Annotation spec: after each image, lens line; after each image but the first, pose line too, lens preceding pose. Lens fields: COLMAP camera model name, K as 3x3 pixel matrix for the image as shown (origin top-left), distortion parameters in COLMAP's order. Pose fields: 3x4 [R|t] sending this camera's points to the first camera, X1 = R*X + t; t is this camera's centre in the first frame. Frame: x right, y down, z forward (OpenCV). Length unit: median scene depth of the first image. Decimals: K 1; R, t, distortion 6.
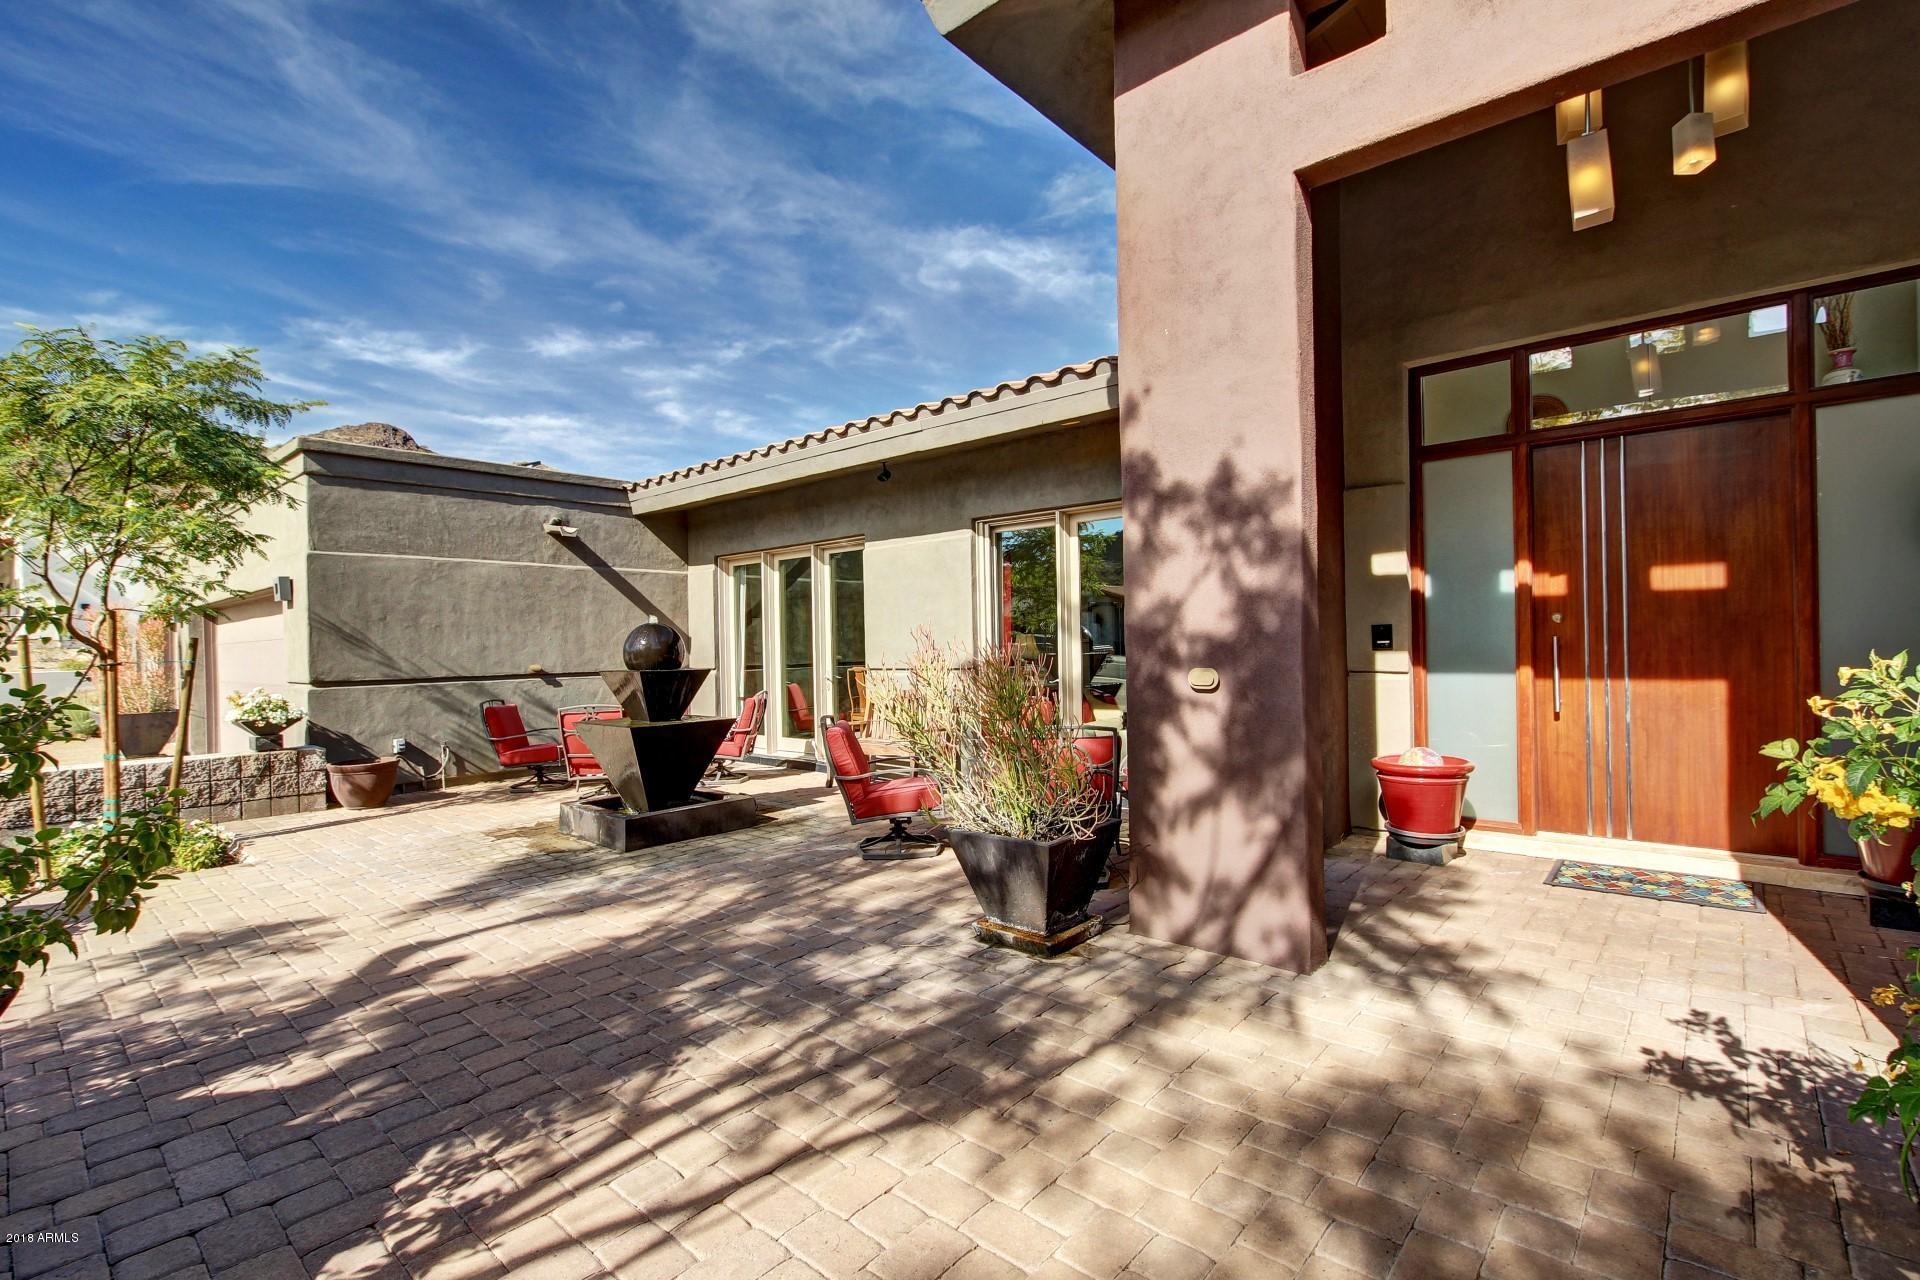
lens RADIAL K [[859.6, 0, 960.0], [0, 859.6, 640.0], [0, 0, 1]] dist [-0.001590, -0.000412]
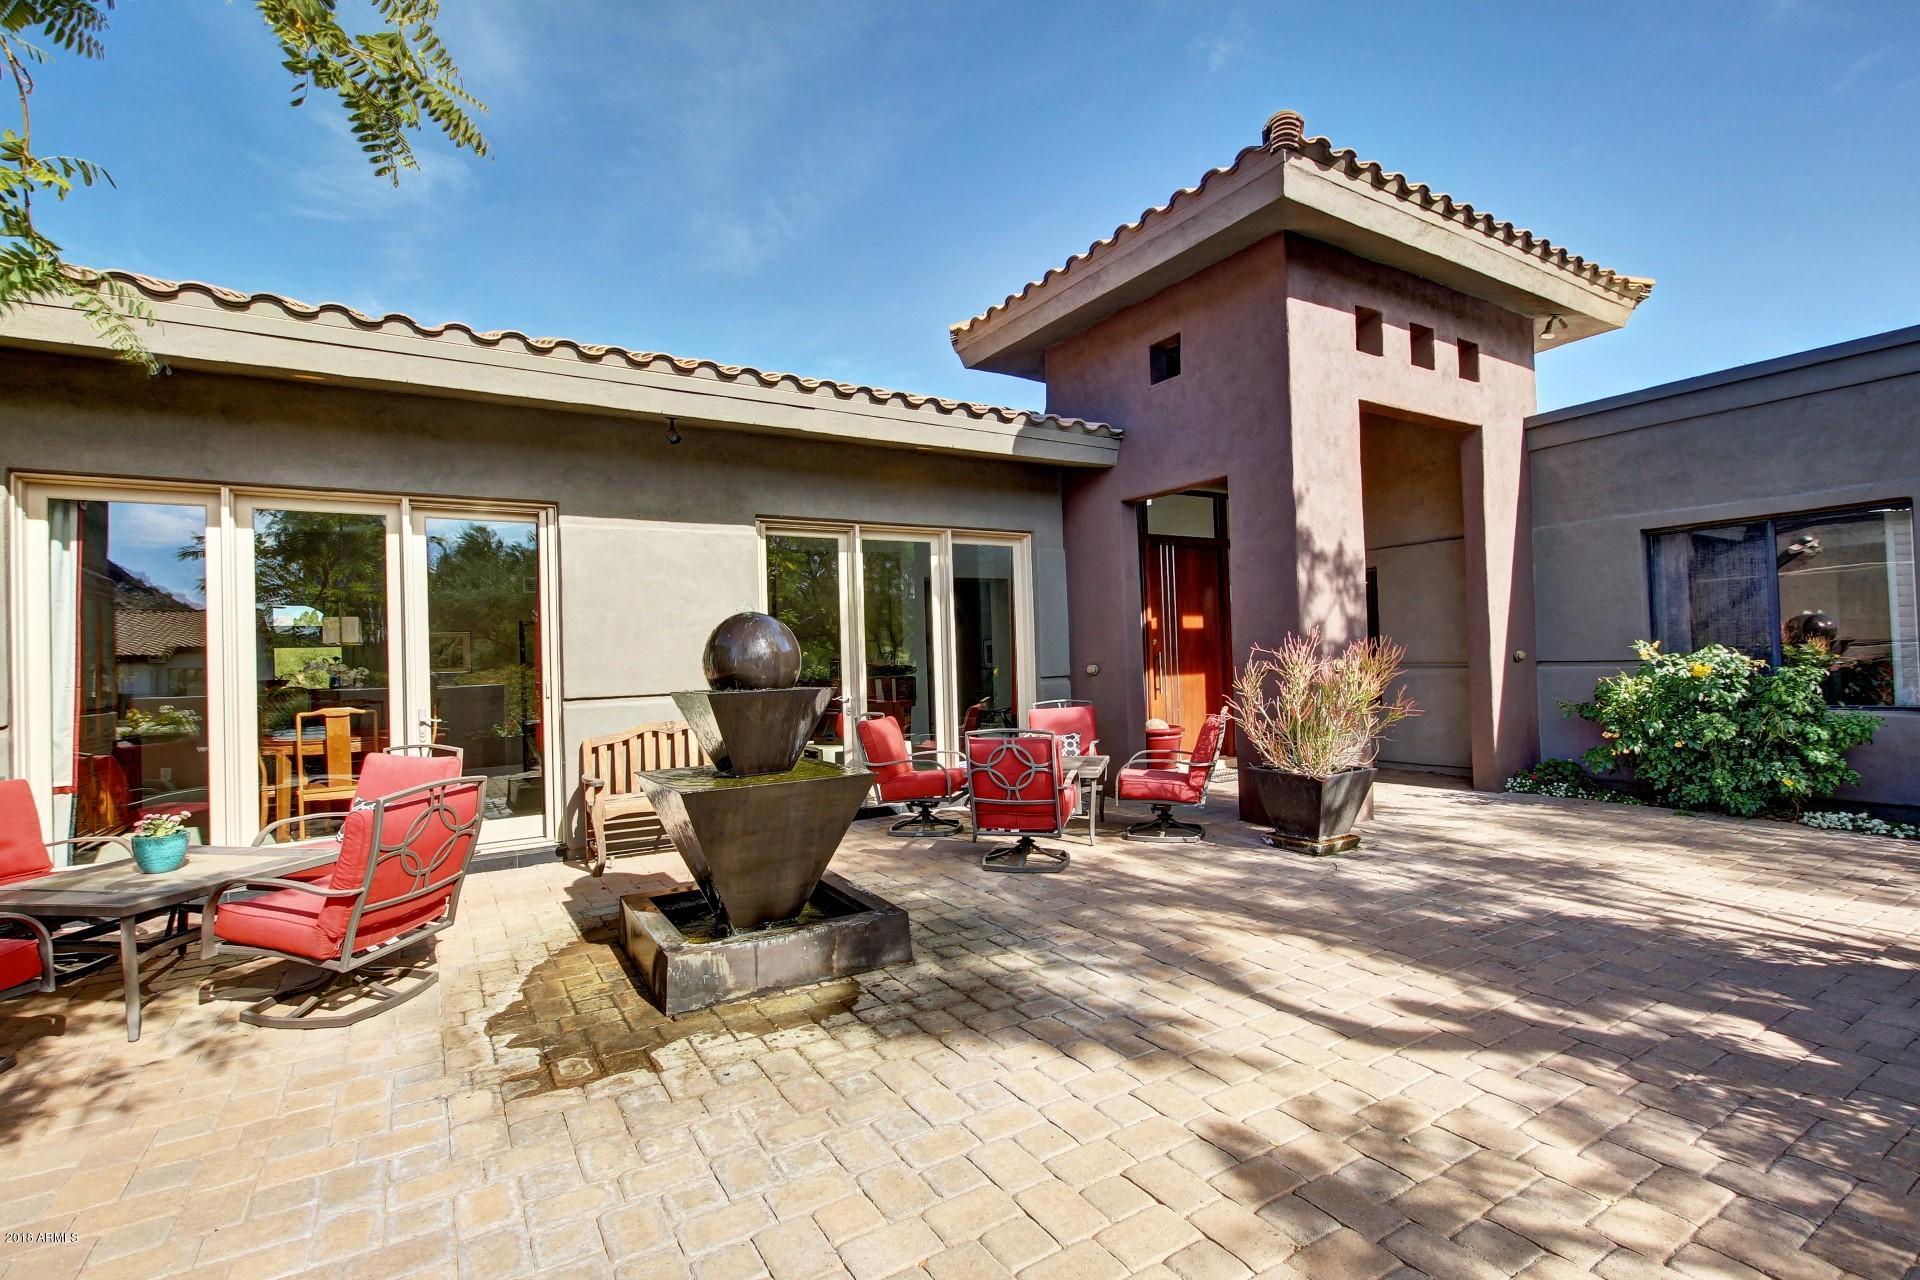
lens RADIAL K [[859.6, 0, 960.0], [0, 859.6, 640.0], [0, 0, 1]] dist [-0.001590, -0.000412]
pose [[0.308368, 0.031312, 0.950752, -1.592491], [0.012203, 0.999246, -0.036868, 0.046523], [-0.951189, 0.022971, 0.307753, 1.202267]]
